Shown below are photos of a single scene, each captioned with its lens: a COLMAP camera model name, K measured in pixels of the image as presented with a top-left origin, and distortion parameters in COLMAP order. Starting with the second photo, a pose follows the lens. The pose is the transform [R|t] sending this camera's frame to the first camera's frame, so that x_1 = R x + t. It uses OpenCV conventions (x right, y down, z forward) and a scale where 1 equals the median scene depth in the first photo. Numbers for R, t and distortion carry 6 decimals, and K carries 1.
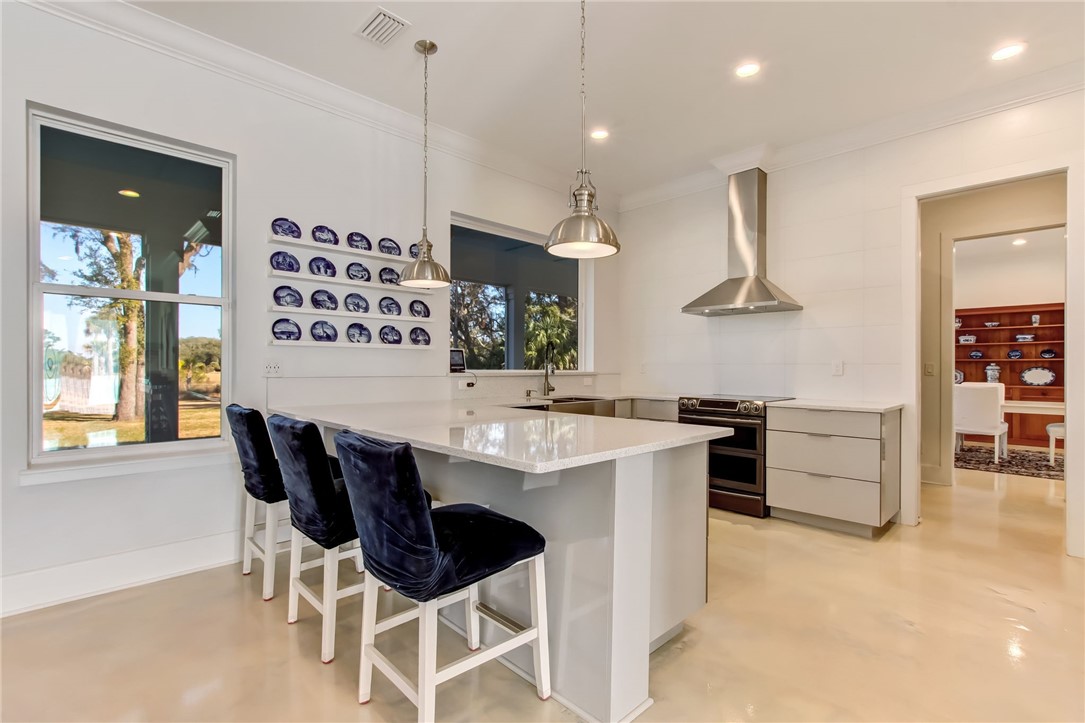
lens RADIAL K [[496.9, 0, 542.3], [0, 496.9, 364.3], [0, 0, 1]] dist [0.000589, -0.000187]
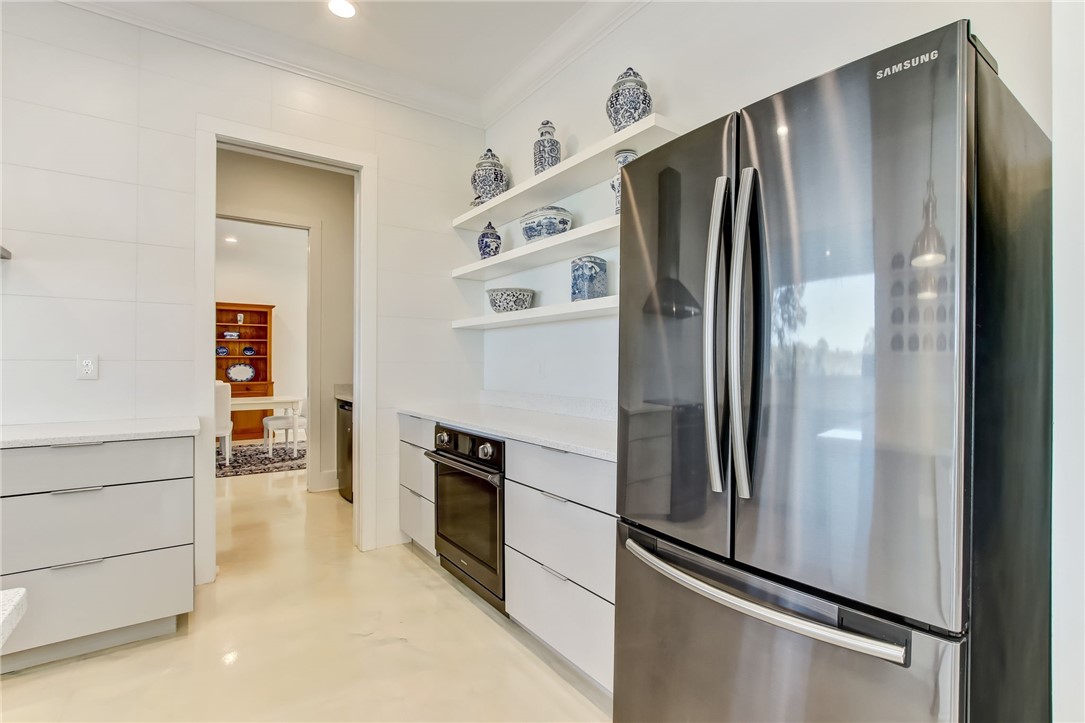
lens RADIAL K [[496.9, 0, 542.1], [0, 496.9, 362.7], [0, 0, 1]] dist [0.000589, -0.000187]
pose [[0.140266, 0.000819, 0.990113, 0.047452], [-0.006852, 0.999977, 0.000144, -0.000917], [-0.990090, -0.006804, 0.140269, 0.226417]]
